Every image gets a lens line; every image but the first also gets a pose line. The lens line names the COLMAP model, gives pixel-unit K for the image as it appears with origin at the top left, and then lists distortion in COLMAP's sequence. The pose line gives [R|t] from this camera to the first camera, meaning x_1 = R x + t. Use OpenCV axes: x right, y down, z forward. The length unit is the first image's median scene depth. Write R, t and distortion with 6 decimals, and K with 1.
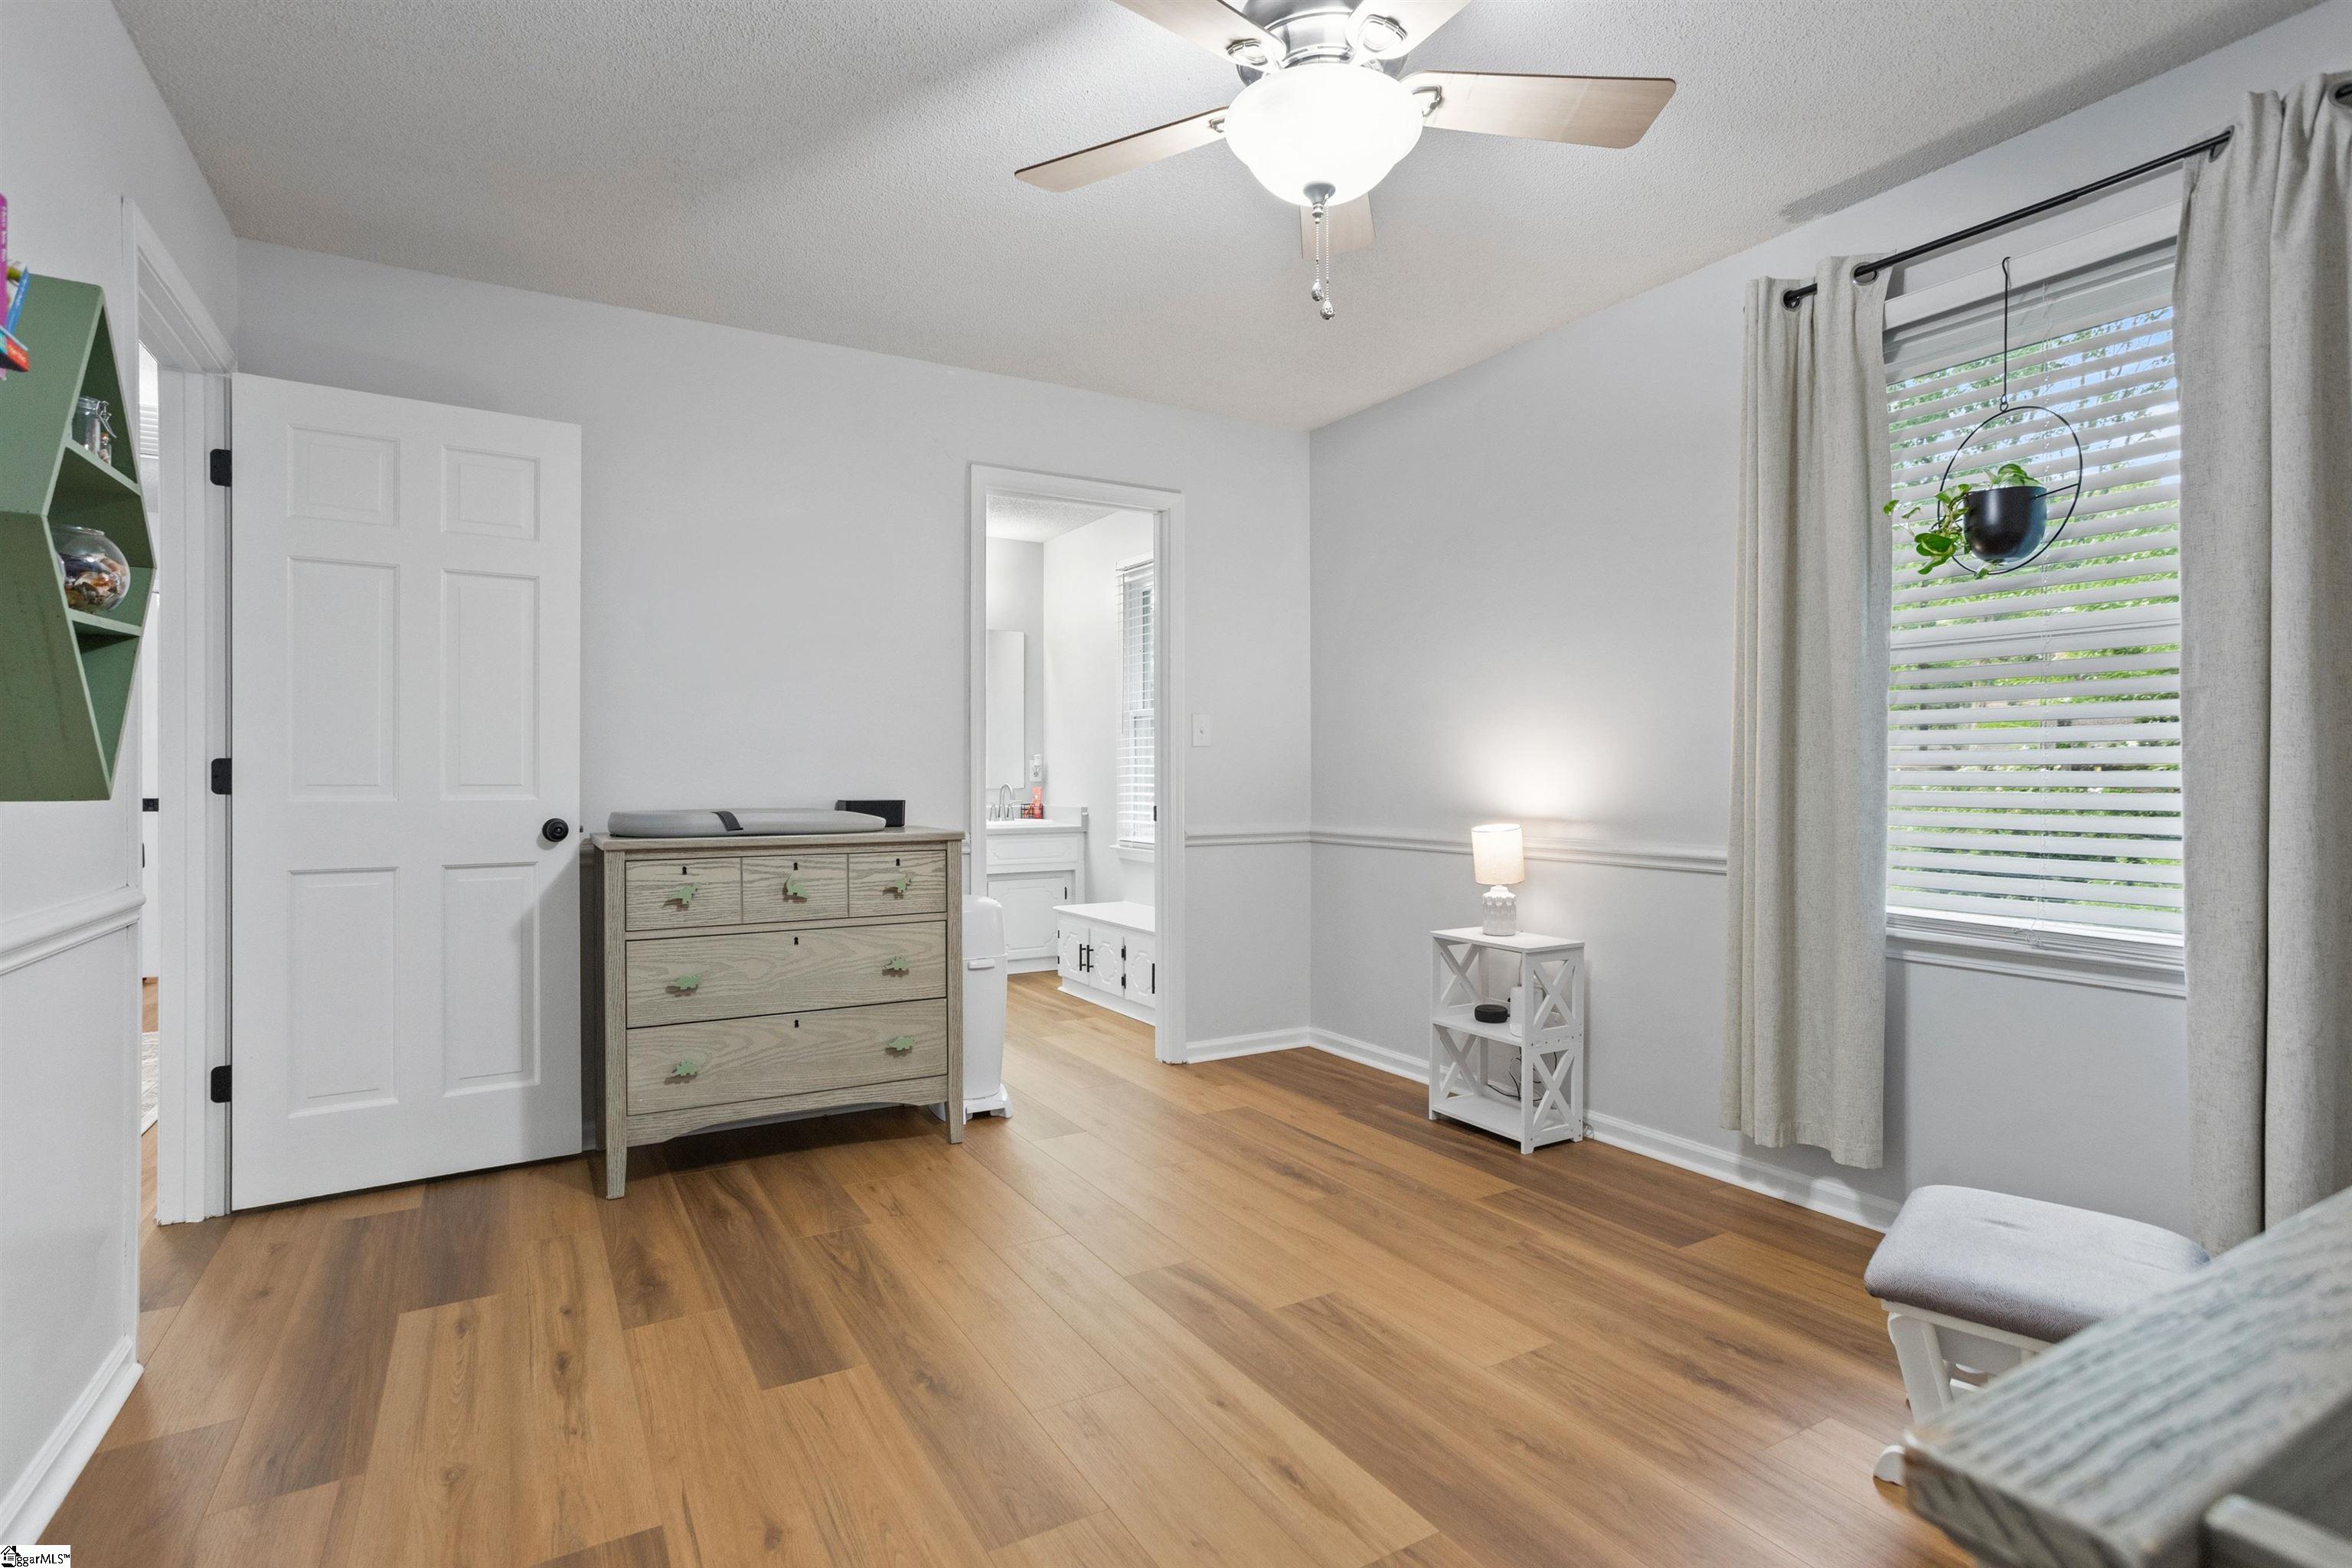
lens RADIAL K [[1161.5, 0, 1154.1], [0, 1161.5, 769.4], [0, 0, 1]] dist [-0.004087, 0.000448]
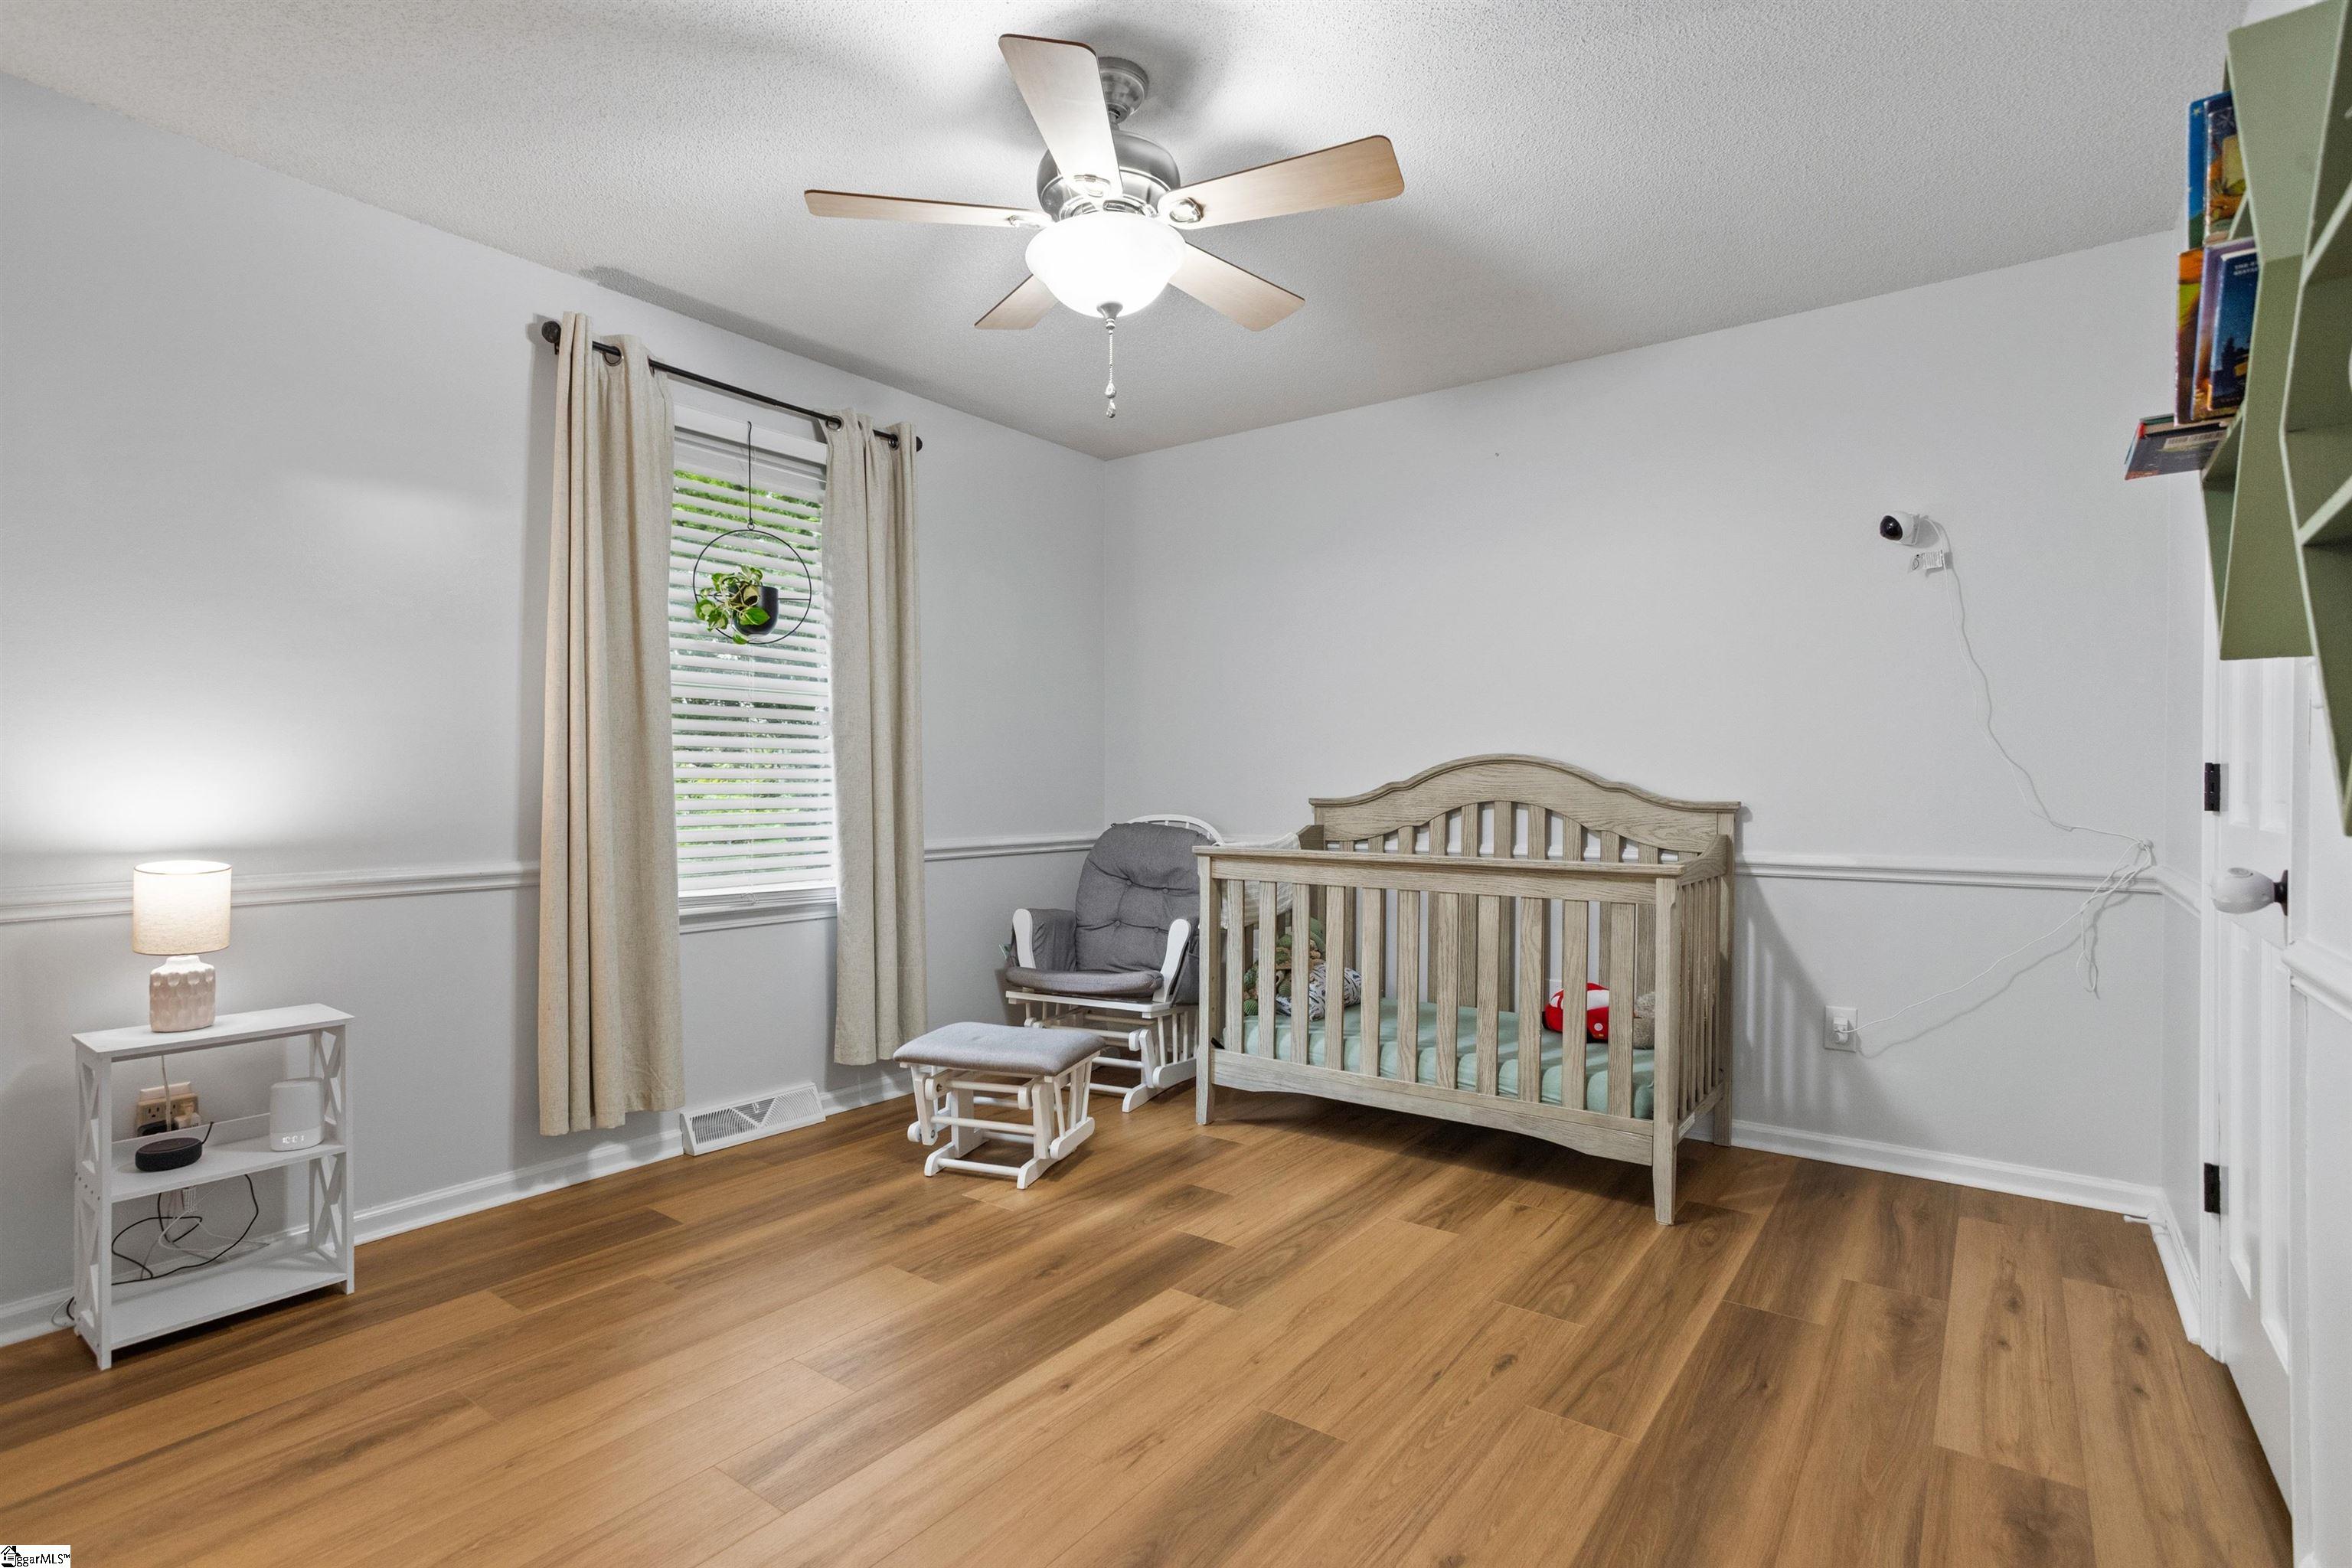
lens RADIAL K [[1161.5, 0, 1155.6], [0, 1161.5, 796.1], [0, 0, 1]] dist [-0.004087, 0.000448]
pose [[-0.397362, -0.009787, 0.917610, -0.670033], [-0.004782, 0.999952, 0.008594, 0.001181], [-0.917649, -0.000973, -0.397390, 0.961144]]
